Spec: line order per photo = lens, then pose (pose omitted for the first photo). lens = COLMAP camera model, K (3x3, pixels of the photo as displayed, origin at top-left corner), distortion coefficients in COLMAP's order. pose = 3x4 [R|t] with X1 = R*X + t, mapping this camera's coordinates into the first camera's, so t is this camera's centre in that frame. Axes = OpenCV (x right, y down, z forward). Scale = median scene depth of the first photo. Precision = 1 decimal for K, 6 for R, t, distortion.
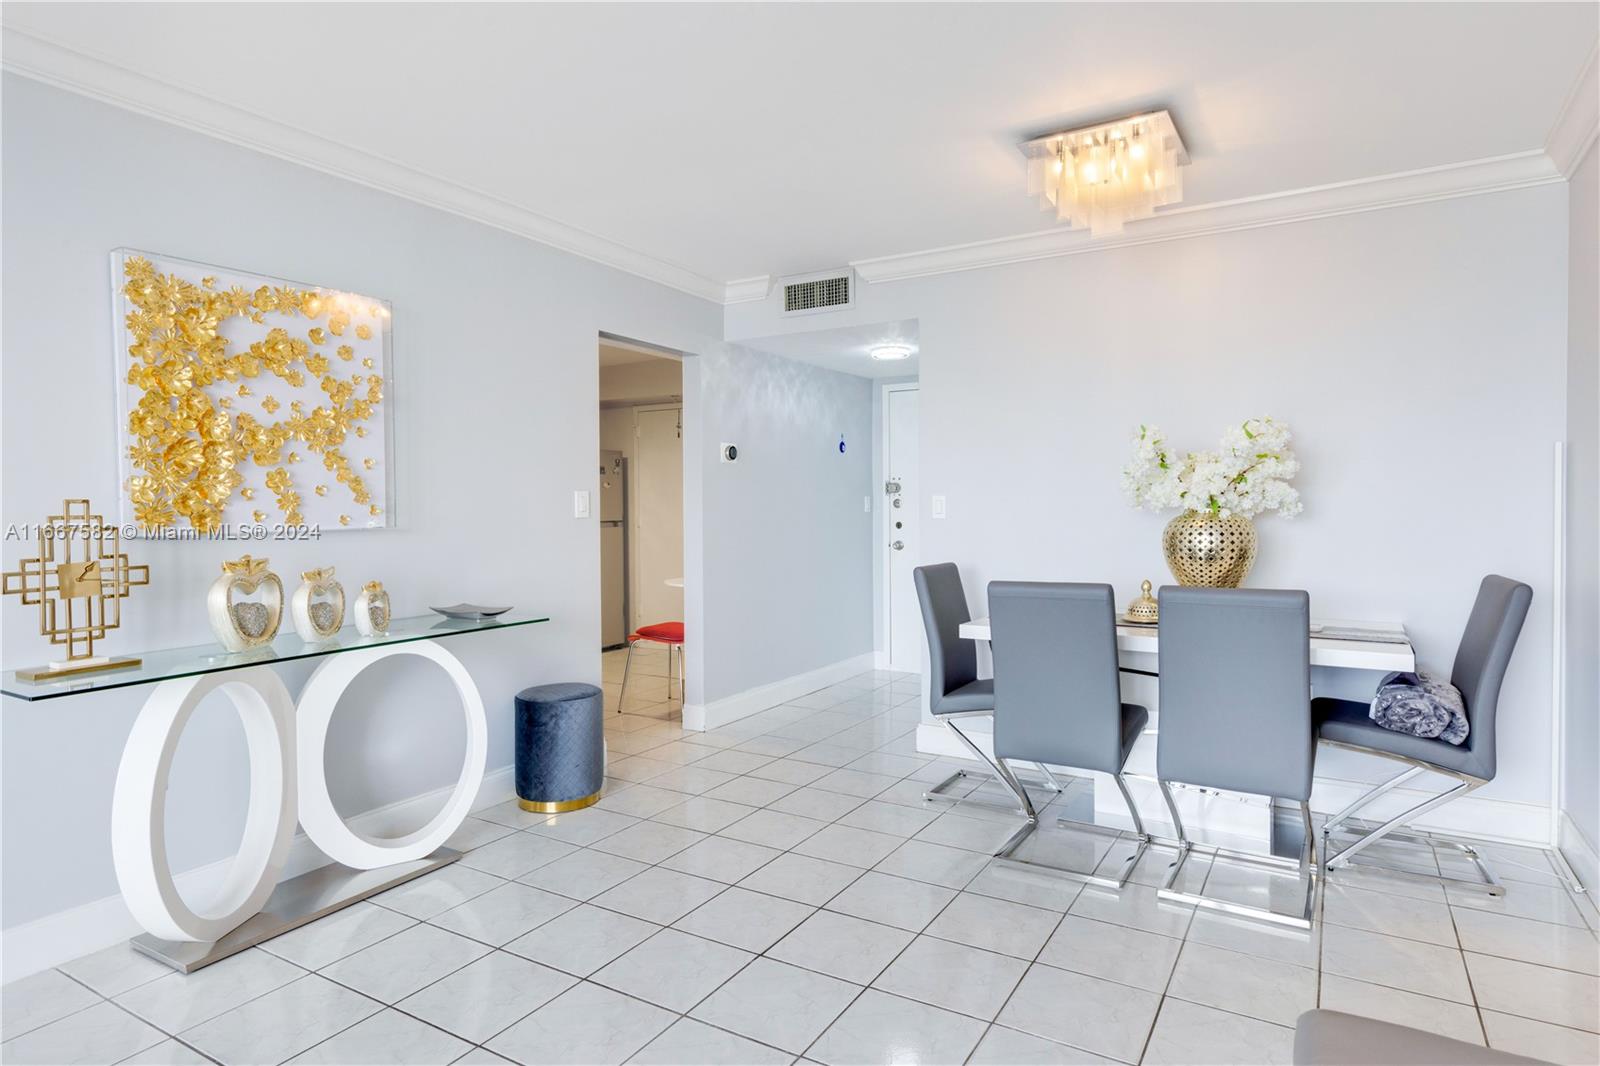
lens RADIAL K [[873.6, 0, 791.4], [0, 873.6, 526.2], [0, 0, 1]] dist [0.011943, -0.000991]
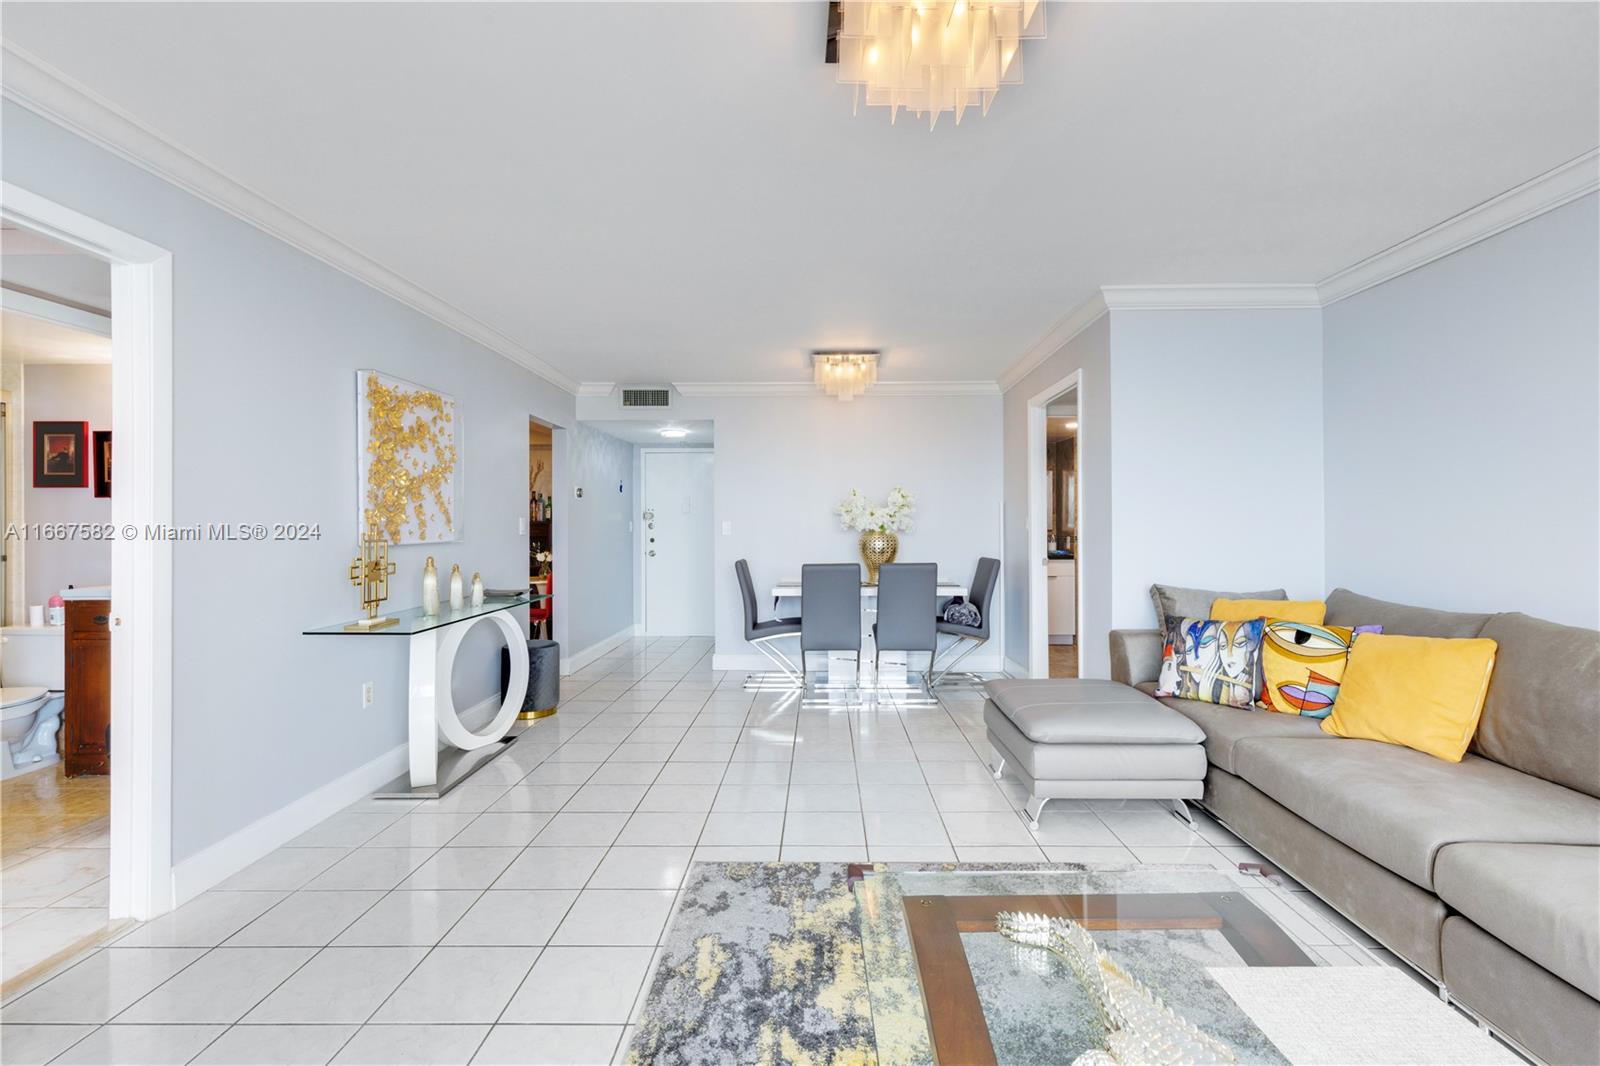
lens RADIAL K [[739.9, 0, 756.1], [0, 739.9, 529.0], [0, 0, 1]] dist [0.012188, -0.002357]
pose [[0.884594, 0.000987, 0.466360, -0.644047], [0.008839, 0.999783, -0.018883, 0.010901], [-0.466278, 0.020826, 0.884393, -0.463841]]
